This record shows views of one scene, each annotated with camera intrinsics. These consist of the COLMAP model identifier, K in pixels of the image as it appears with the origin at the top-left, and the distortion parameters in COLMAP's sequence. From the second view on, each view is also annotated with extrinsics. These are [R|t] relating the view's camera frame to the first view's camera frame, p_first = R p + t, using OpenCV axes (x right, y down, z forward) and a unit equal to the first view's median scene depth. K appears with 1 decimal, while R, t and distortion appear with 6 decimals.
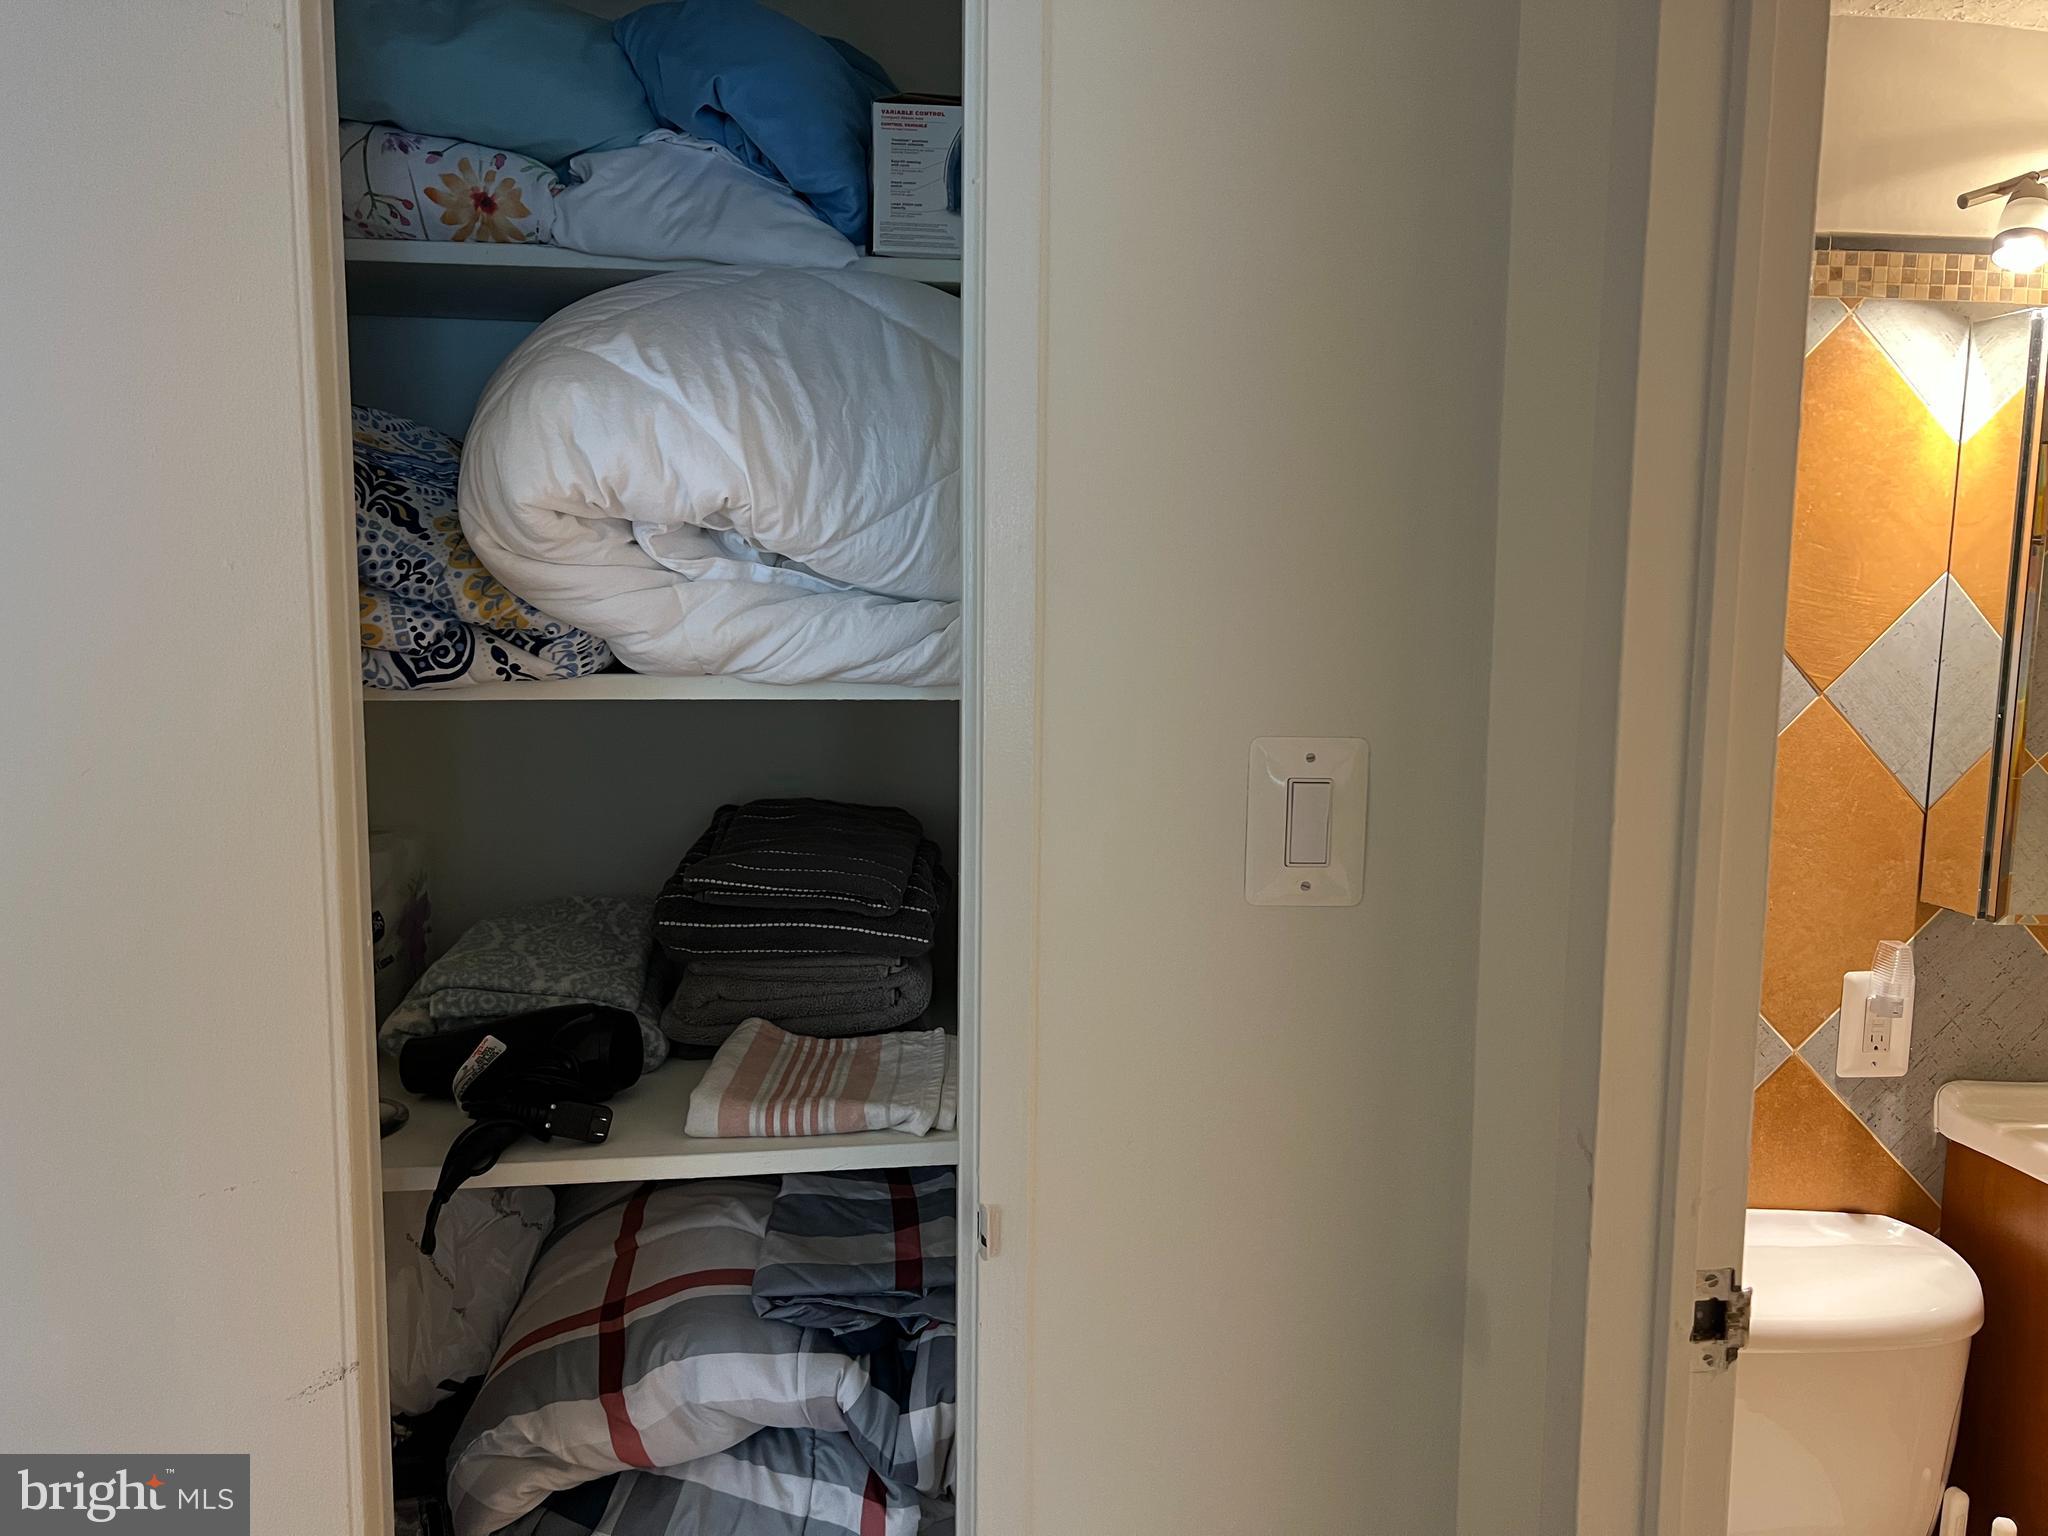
lens RADIAL K [[1573.7, 0, 1035.7], [0, 1573.7, 769.4], [0, 0, 1]] dist [0.109924, -0.148369]
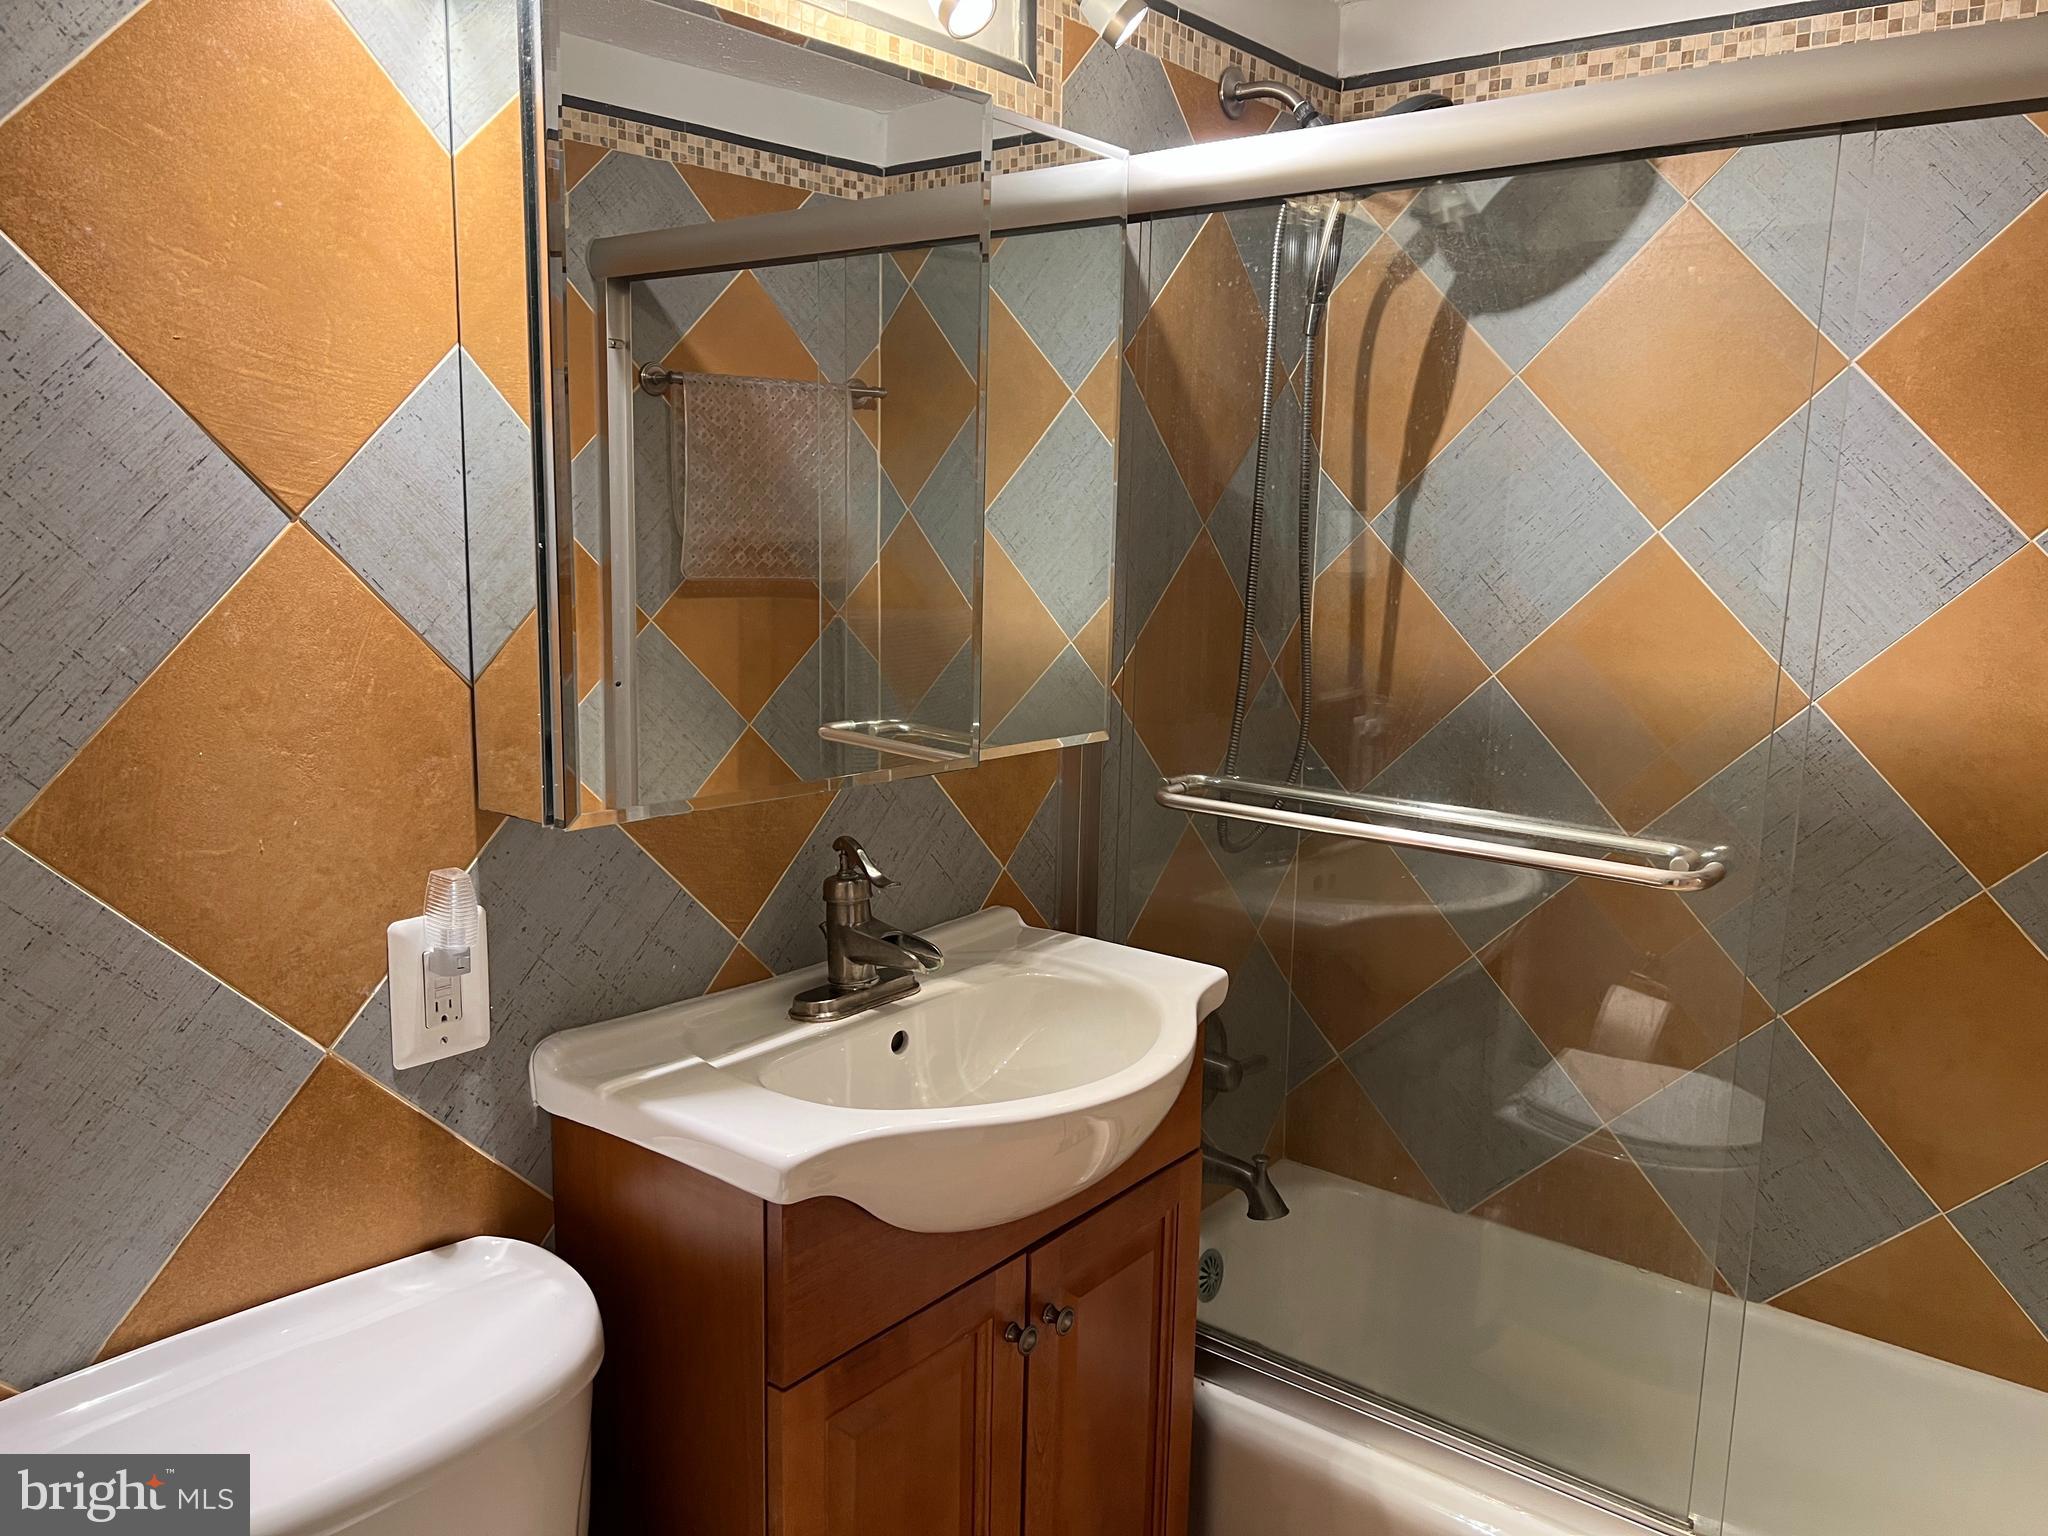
lens RADIAL K [[1573.7, 0, 1035.7], [0, 1573.7, 769.4], [0, 0, 1]] dist [0.109924, -0.148369]
pose [[0.708289, -0.117987, 0.695992, 0.230075], [0.076022, 0.992948, 0.090962, 0.018068], [-0.701817, -0.011516, 0.712265, 0.309903]]
